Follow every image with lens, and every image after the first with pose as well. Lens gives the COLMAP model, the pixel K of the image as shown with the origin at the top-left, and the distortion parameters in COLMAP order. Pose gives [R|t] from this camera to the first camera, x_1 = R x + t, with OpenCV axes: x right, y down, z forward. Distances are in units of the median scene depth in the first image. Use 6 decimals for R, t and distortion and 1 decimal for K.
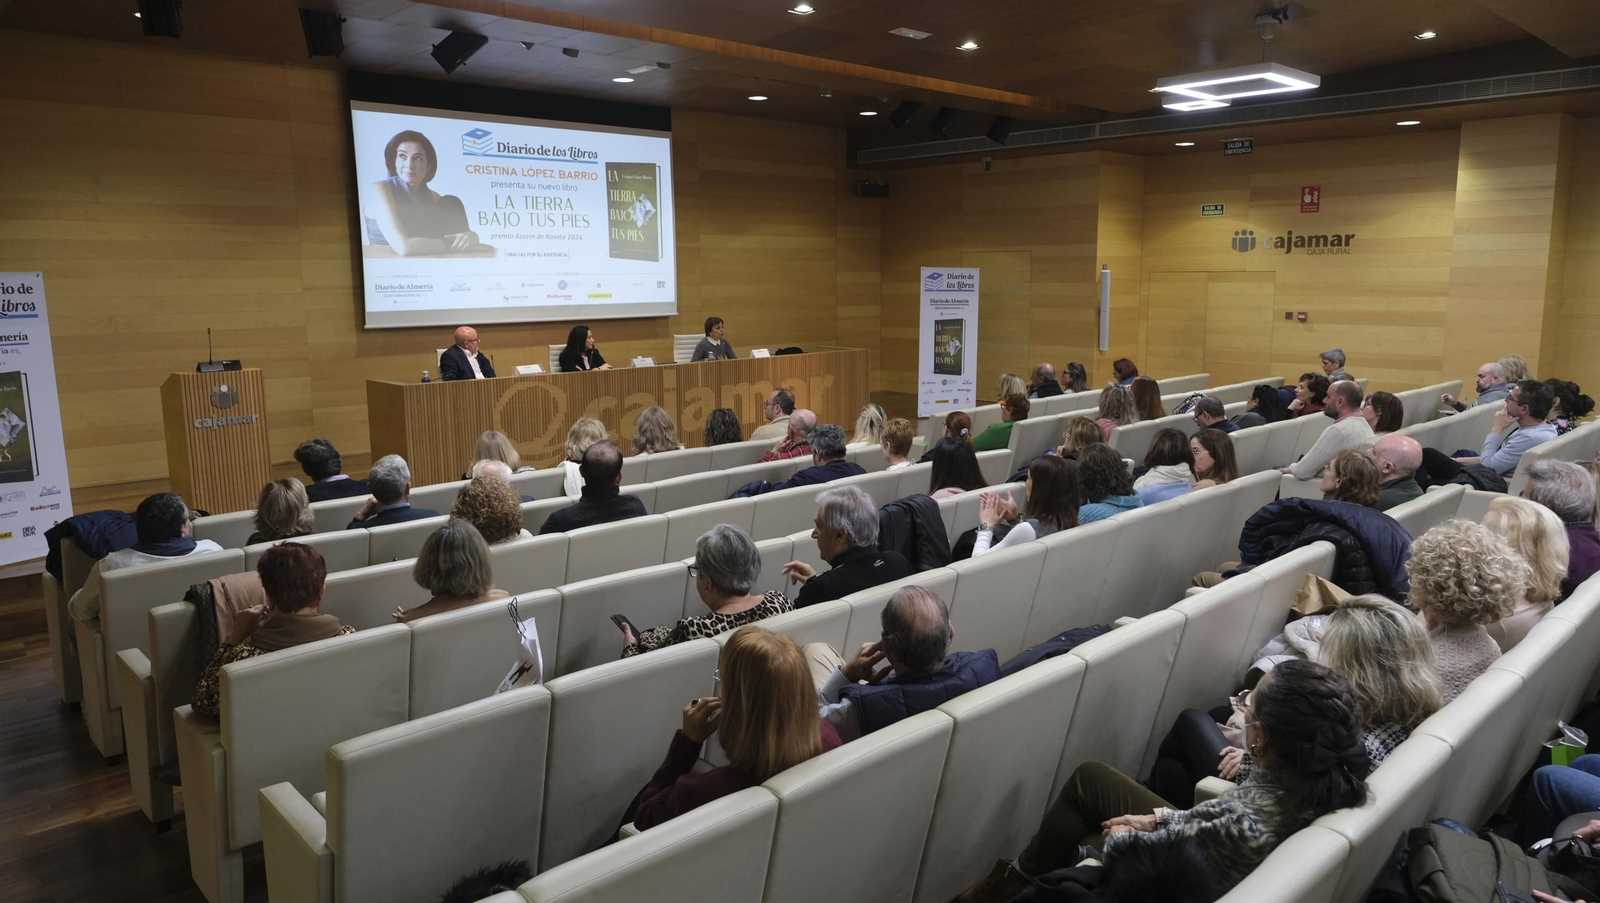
lens RADIAL K [[1079.2, 0, 800.0], [0, 1079.2, 451.5], [0, 0, 1]] dist [-0.031758, 0.008027]
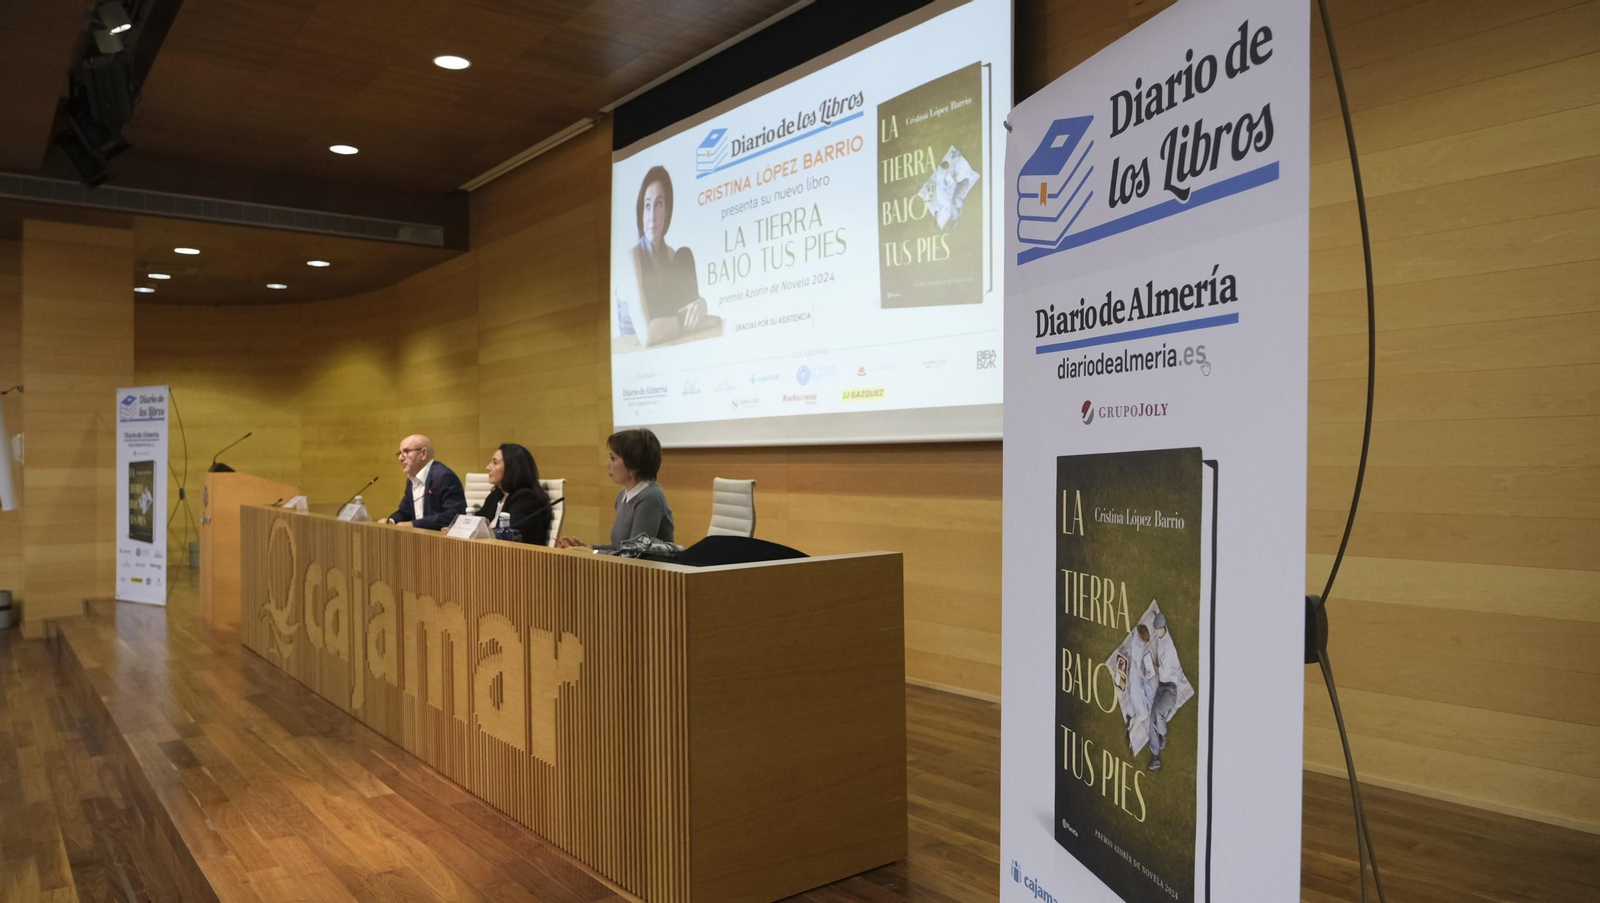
lens RADIAL K [[1079.2, 0, 800.0], [0, 1079.2, 451.5], [0, 0, 1]] dist [-0.031758, 0.008027]
pose [[-0.092694, 0.005681, -0.995678, 0.292483], [-0.151053, 0.988329, 0.019702, -0.131748], [0.984170, 0.152226, -0.090754, 1.073322]]
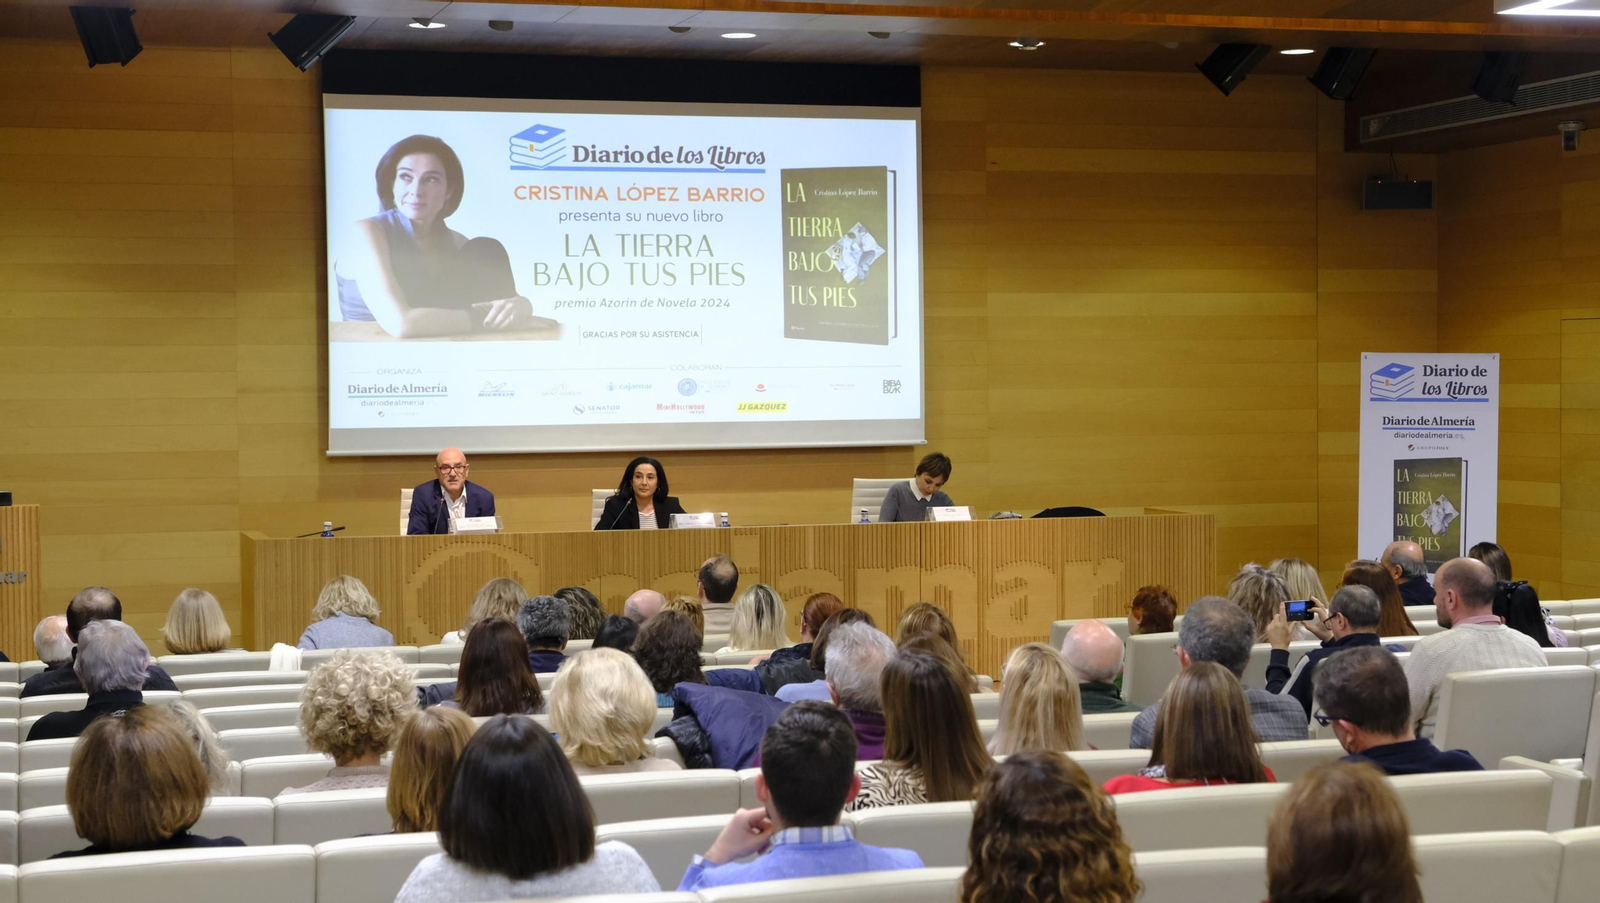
lens RADIAL K [[2562.6, 0, 811.1], [0, 2562.6, 455.1], [0, 0, 1]] dist [0.012172, 0.118214]
pose [[0.898587, 0.013767, -0.438579, 0.435214], [-0.069028, 0.991498, -0.110306, 0.024669], [0.433332, 0.129394, 0.891897, -0.166467]]
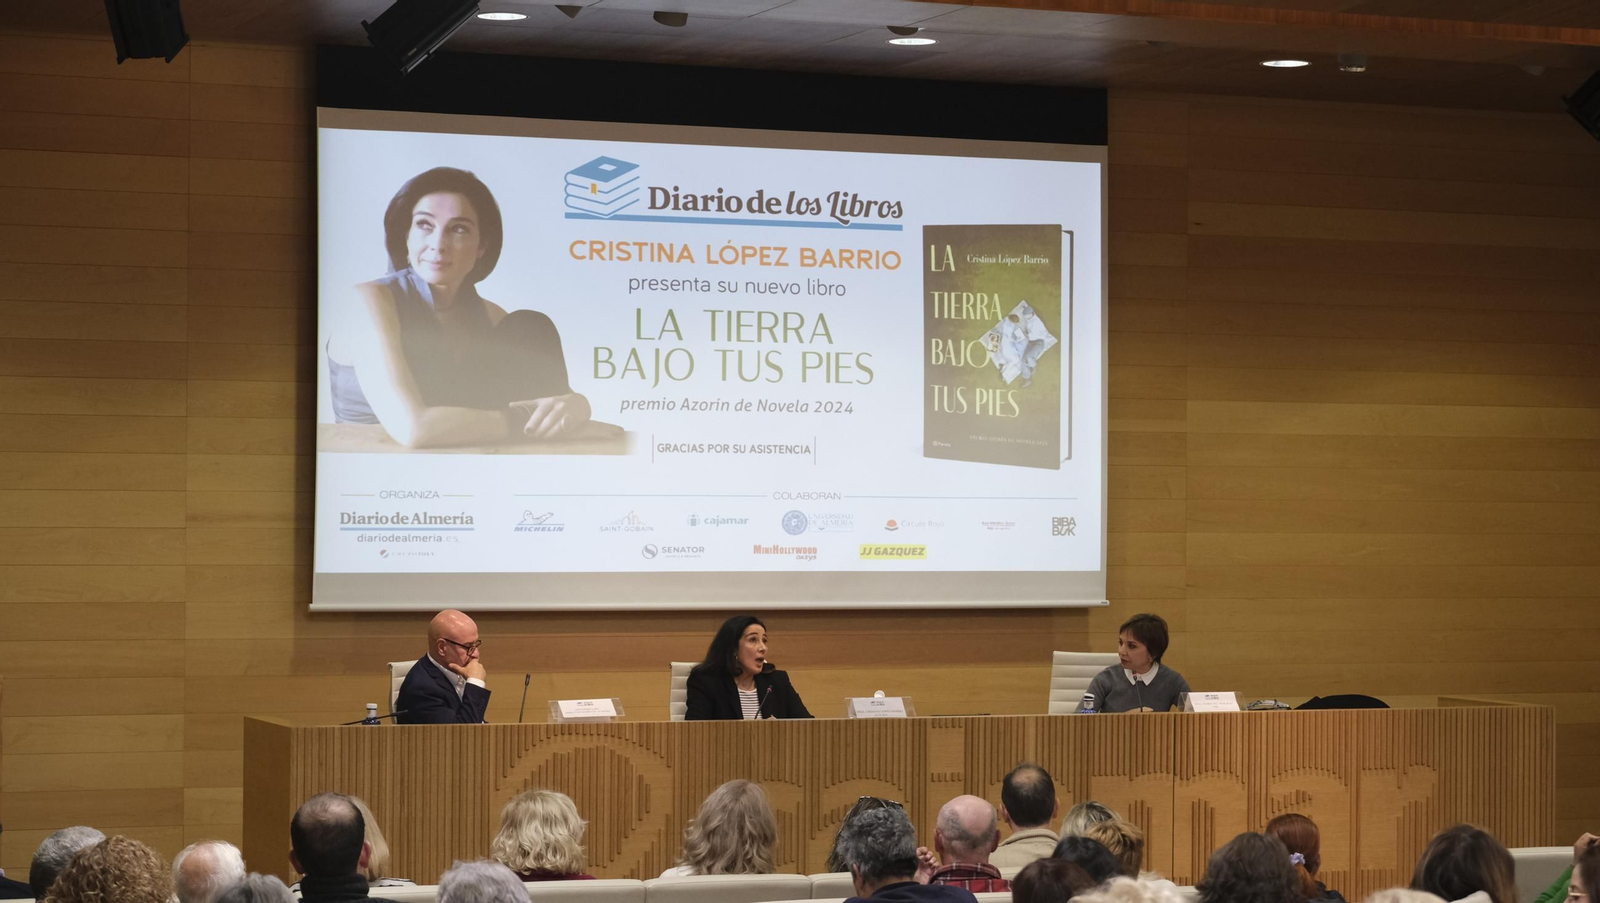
lens RADIAL K [[3538.2, 0, 804.2], [0, 3538.2, 454.3], [0, 0, 1]] dist [-0.024743, 0.108862]
pose [[0.930336, 0.008216, -0.366616, 0.278585], [-0.073197, 0.983791, -0.163701, 0.039497], [0.359328, 0.179132, 0.915857, -0.233085]]
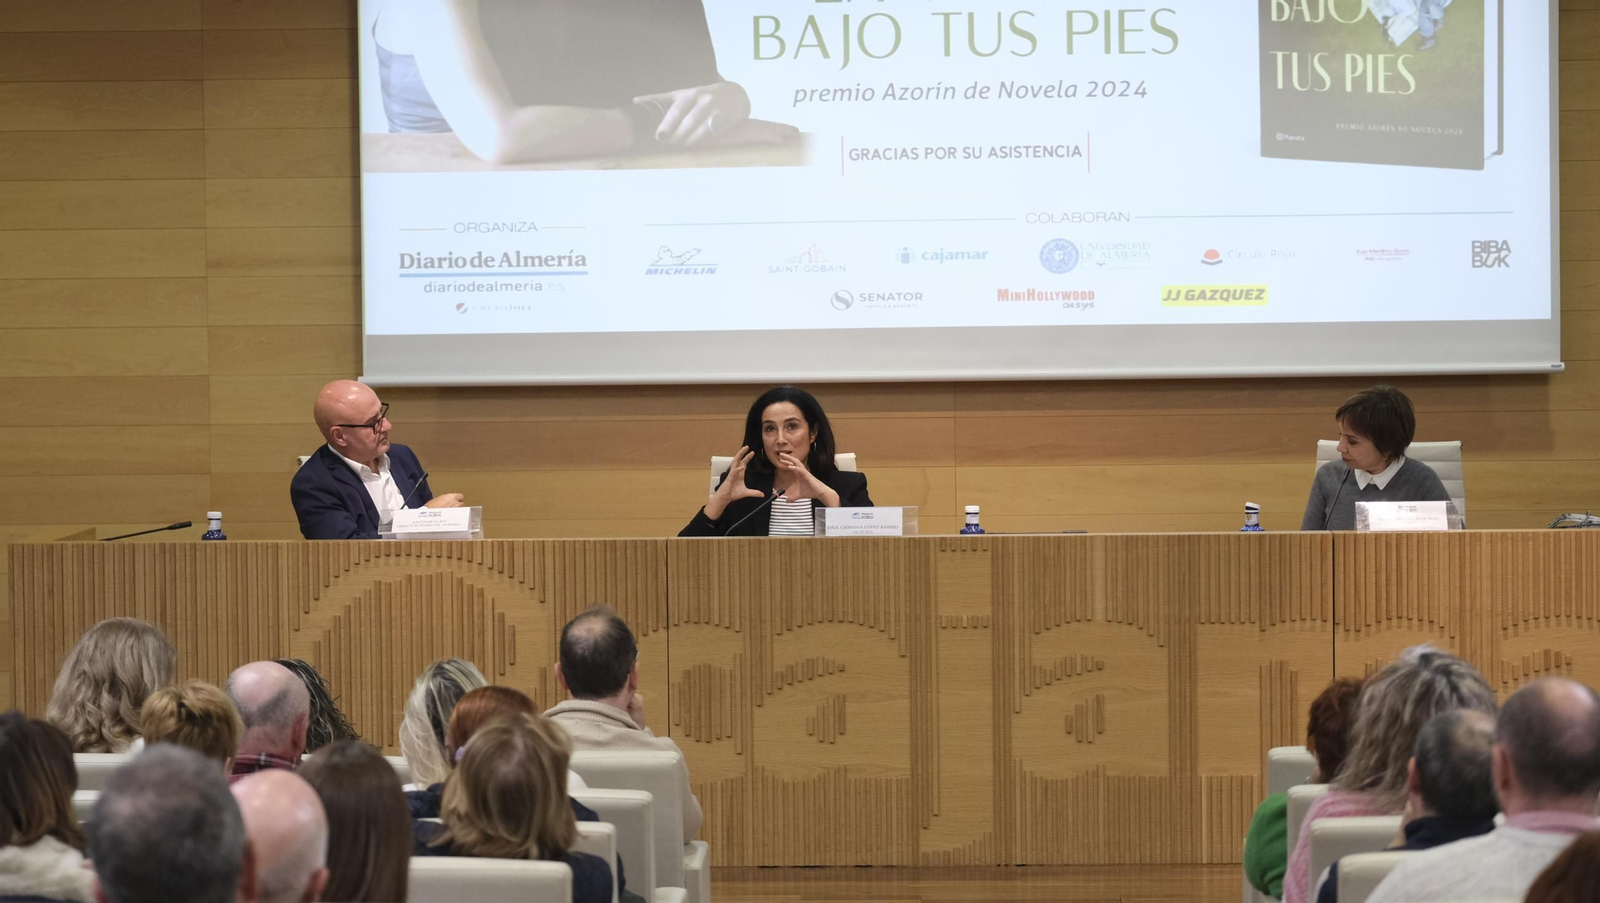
lens RADIAL K [[4670.6, 0, 800.0], [0, 4670.6, 451.5], [0, 0, 1]] dist [0.113461, 0.151826]
pose [[0.695866, 0.030793, -0.717511, 0.635952], [-0.109961, 0.991868, -0.064077, -0.016535], [0.709704, 0.123487, 0.693593, 0.100294]]
